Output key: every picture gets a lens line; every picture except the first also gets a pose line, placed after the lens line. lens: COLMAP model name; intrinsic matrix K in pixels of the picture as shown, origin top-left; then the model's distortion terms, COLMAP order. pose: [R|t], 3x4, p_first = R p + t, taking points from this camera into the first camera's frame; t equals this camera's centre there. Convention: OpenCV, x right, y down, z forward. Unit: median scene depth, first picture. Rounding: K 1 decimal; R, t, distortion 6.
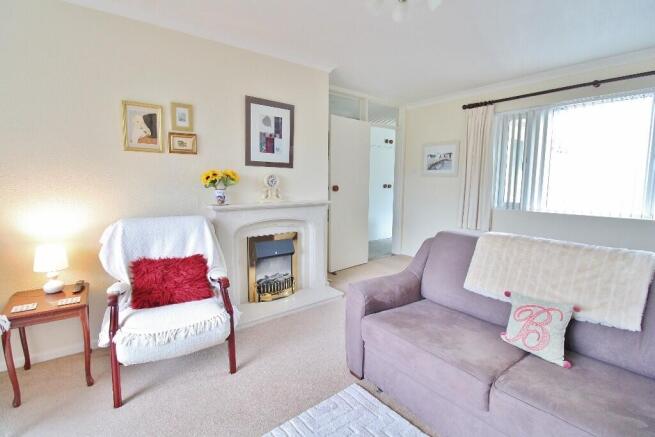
lens RADIAL K [[306.5, 0, 327.5], [0, 306.5, 218.5], [0, 0, 1]] dist [-0.010932, -0.000731]
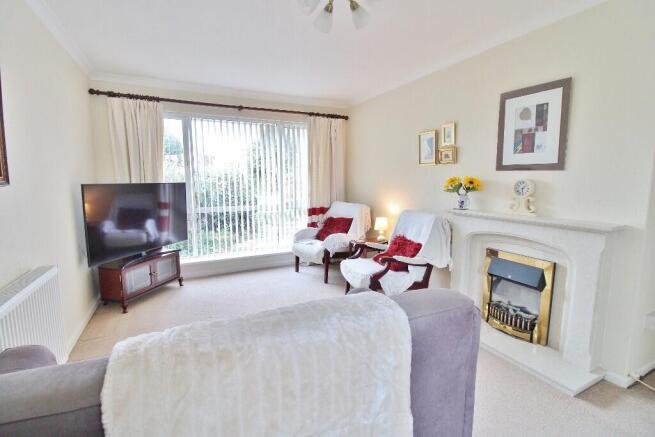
lens RADIAL K [[306.5, 0, 327.5], [0, 306.5, 218.5], [0, 0, 1]] dist [-0.010932, -0.000731]
pose [[-0.210884, 0.121670, -0.969909, 0.692834], [-0.117707, 0.981843, 0.148759, -0.101611], [0.970398, 0.145536, -0.192734, 0.660655]]
